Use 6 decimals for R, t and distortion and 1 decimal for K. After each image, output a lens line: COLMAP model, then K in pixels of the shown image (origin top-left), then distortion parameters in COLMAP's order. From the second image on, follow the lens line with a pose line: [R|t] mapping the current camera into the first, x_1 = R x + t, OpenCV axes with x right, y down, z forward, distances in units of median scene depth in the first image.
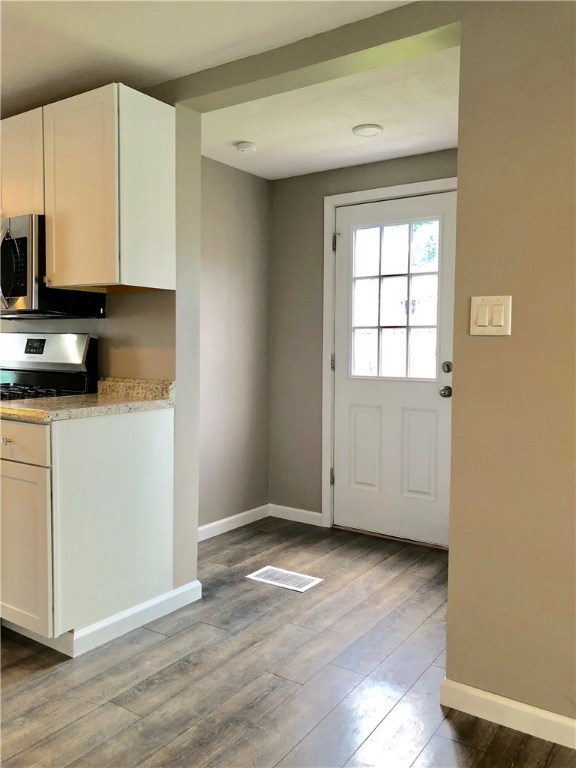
lens RADIAL K [[633.1, 0, 279.8], [0, 633.1, 381.4], [0, 0, 1]] dist [0.021657, -0.006621]
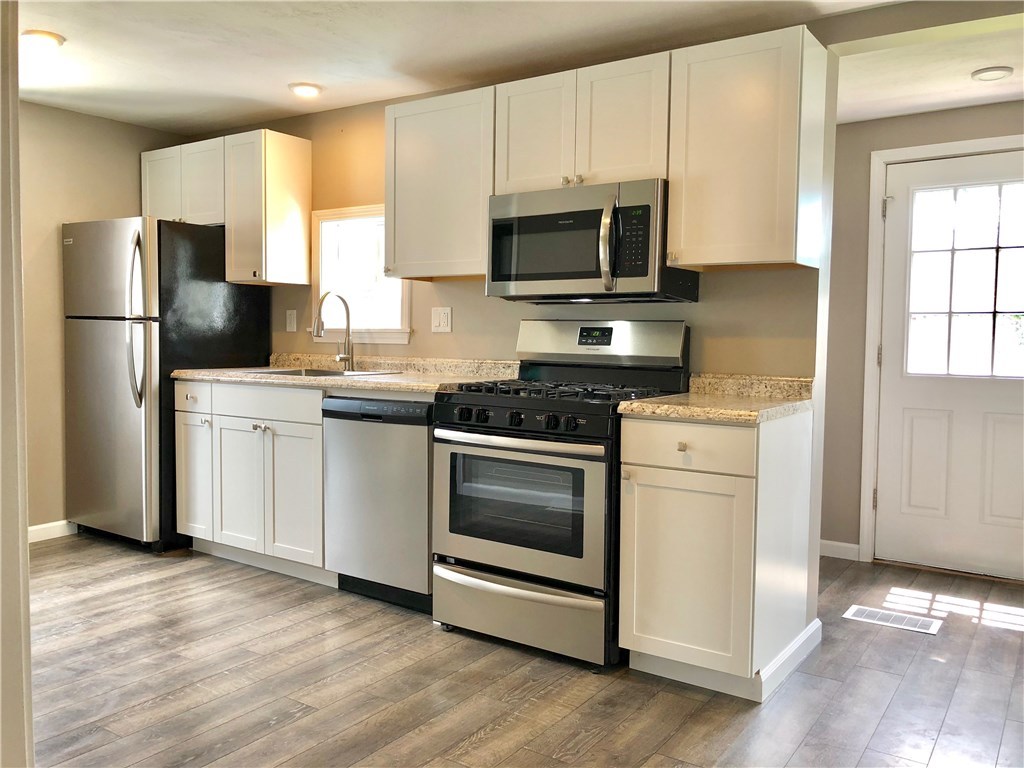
lens RADIAL K [[844.2, 0, 512.0], [0, 844.2, 384.0], [0, 0, 1]] dist [0.021657, -0.006621]
pose [[0.999975, 0.001541, 0.006921, -0.512009], [-0.001539, 0.999999, -0.000284, 0.007933], [-0.006921, 0.000273, 0.999976, -0.098351]]
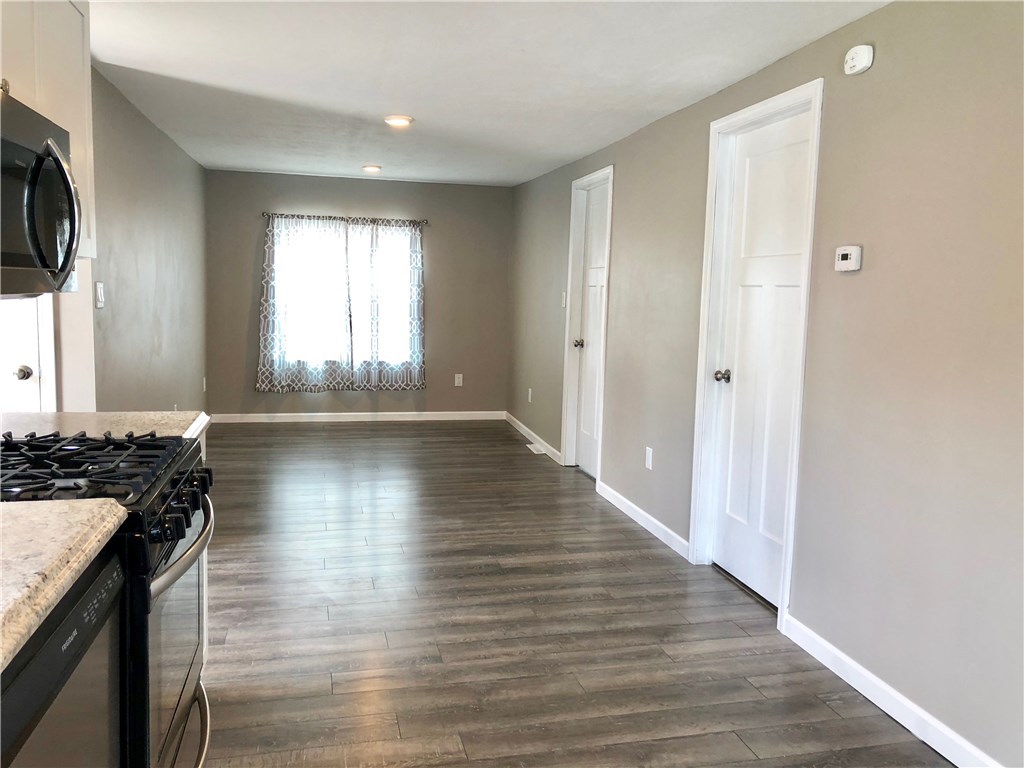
lens RADIAL K [[835.4, 0, 522.0], [0, 835.4, 372.3], [0, 0, 1]] dist [0.115771, -0.003665]
pose [[-0.750725, -0.098150, 0.653283, -1.088276], [0.001698, 0.988611, 0.150481, -0.137259], [-0.660613, 0.114079, -0.742009, 1.162207]]
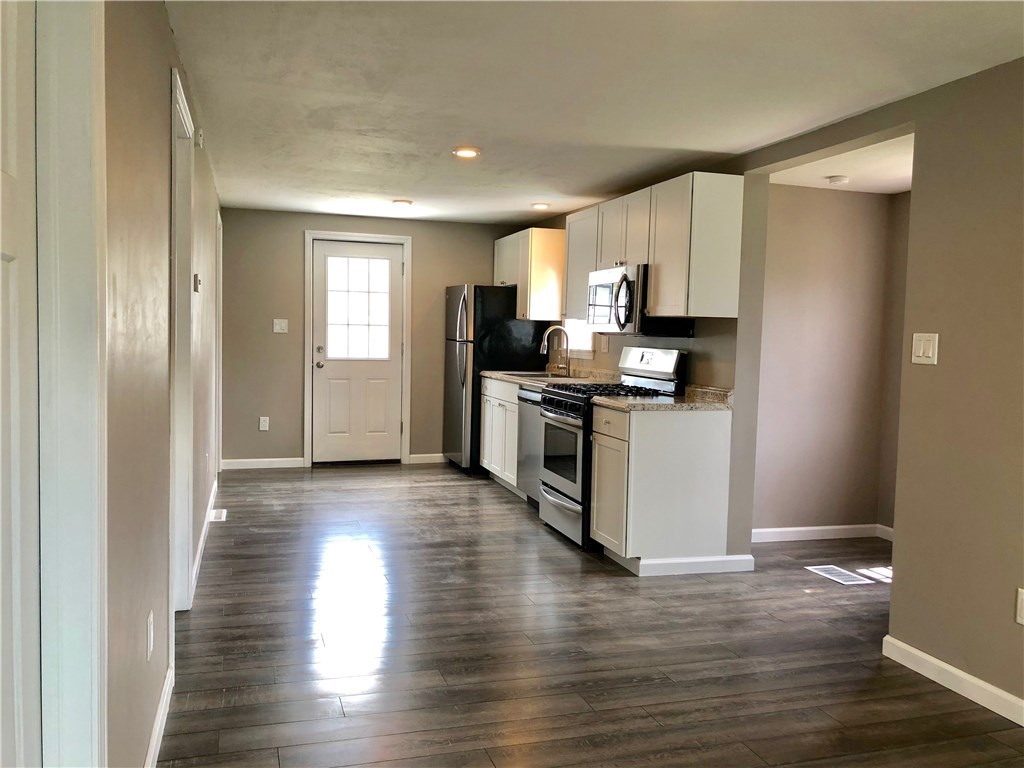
lens RADIAL K [[836.5, 0, 509.1], [0, 836.5, 382.8], [0, 0, 1]] dist [0.078269, -0.166006]
pose [[0.790762, 0.047423, -0.610284, 0.450301], [-0.054882, 0.998472, 0.006475, -0.000153], [0.609659, 0.028374, 0.792156, -0.539331]]
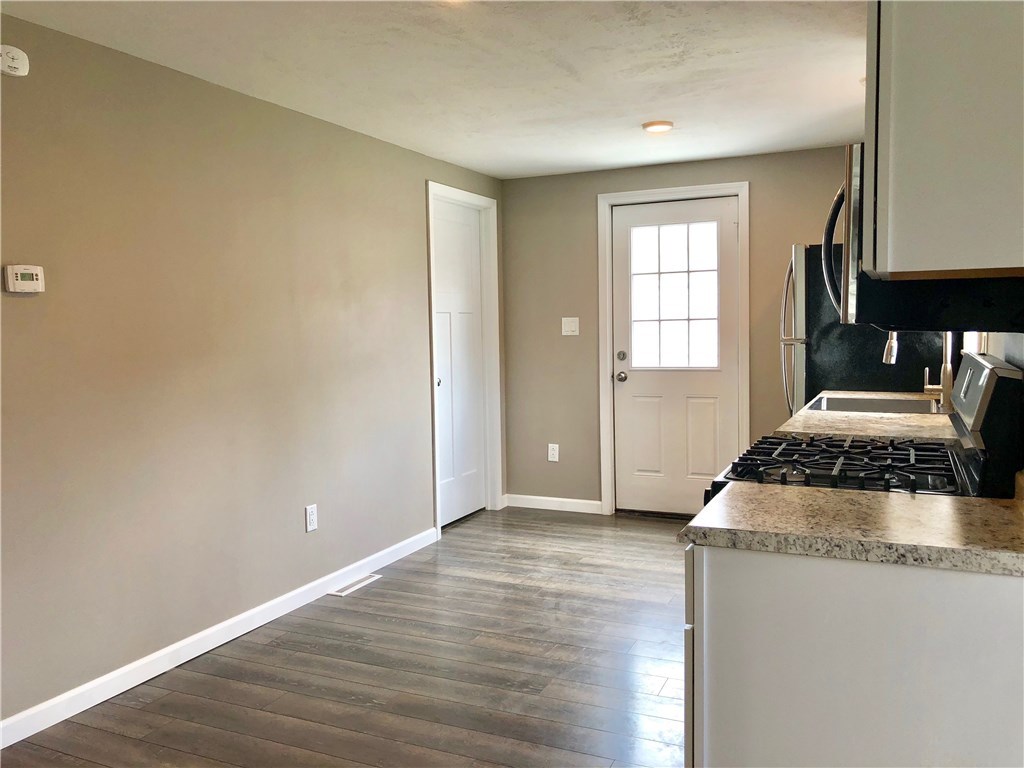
lens RADIAL K [[836.5, 0, 509.1], [0, 836.5, 382.8], [0, 0, 1]] dist [0.078269, -0.166006]
pose [[0.175985, 0.058853, -0.982632, 0.227184], [-0.042168, 0.997746, 0.052206, -0.077977], [0.983489, 0.032248, 0.178070, 0.522997]]
